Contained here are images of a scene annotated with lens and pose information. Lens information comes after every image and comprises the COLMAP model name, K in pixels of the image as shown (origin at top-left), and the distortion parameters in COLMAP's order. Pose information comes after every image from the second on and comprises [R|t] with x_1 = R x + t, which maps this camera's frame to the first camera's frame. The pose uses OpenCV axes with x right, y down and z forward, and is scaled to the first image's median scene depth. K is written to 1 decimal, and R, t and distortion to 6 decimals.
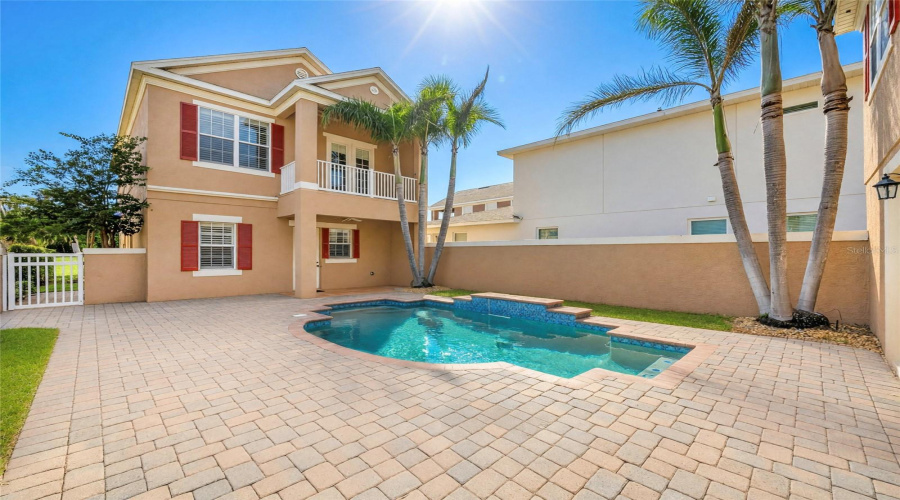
lens RADIAL K [[364.2, 0, 450.7], [0, 364.2, 259.4], [0, 0, 1]] dist [-0.010826, 0.001495]
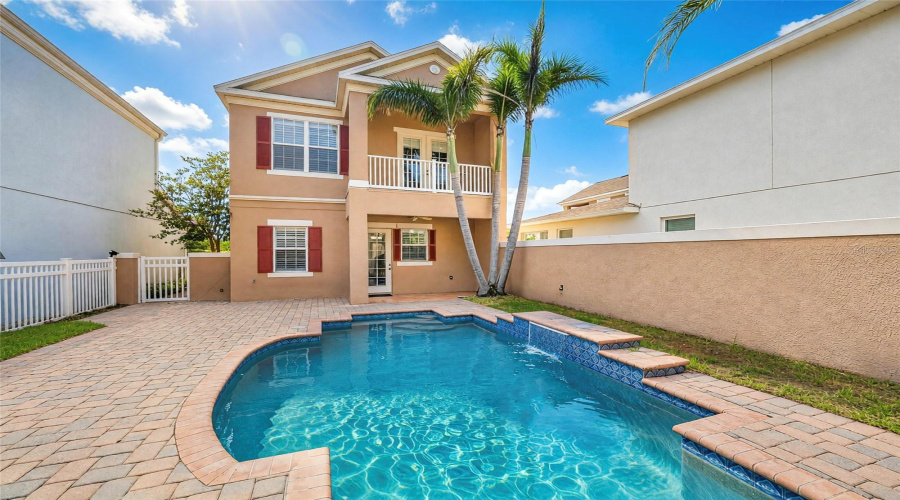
lens RADIAL K [[364.2, 0, 442.8], [0, 364.2, 258.3], [0, 0, 1]] dist [-0.010826, 0.001495]
pose [[0.904353, 0.000422, -0.426785, 0.193796], [-0.002303, 0.999990, -0.003892, -0.007908], [0.426779, 0.004503, 0.904345, 0.236408]]
